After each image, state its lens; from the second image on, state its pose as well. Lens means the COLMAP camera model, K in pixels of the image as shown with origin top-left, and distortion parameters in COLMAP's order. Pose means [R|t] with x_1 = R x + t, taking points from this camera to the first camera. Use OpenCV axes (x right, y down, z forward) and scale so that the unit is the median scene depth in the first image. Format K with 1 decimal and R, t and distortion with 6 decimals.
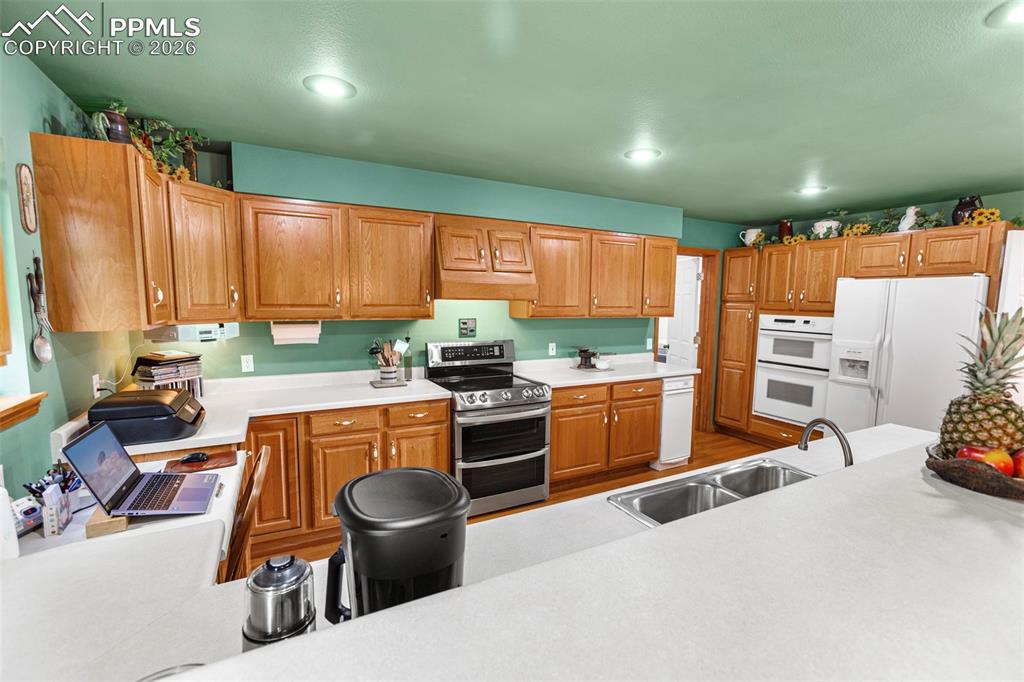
lens RADIAL K [[449.0, 0, 514.7], [0, 449.0, 342.8], [0, 0, 1]] dist [0.000368, -0.000015]
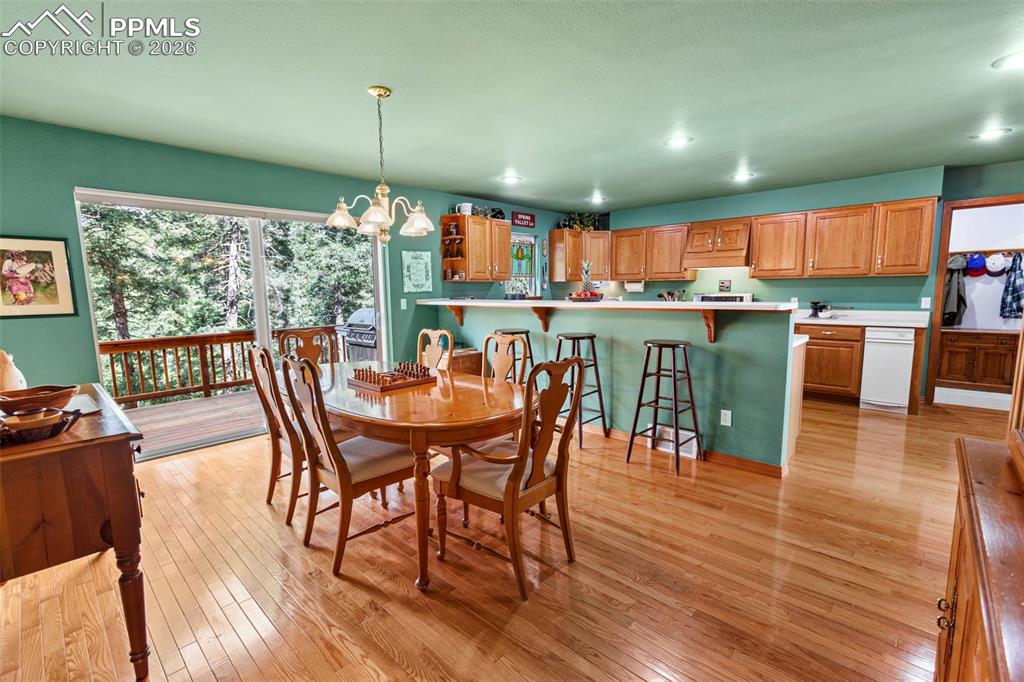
lens RADIAL K [[449.0, 0, 514.1], [0, 449.0, 343.9], [0, 0, 1]] dist [0.000368, -0.000015]
pose [[0.336921, 0.099935, -0.936214, 1.139782], [-0.081670, 0.993705, 0.076681, 0.109716], [0.937984, 0.050625, 0.342962, -0.251565]]
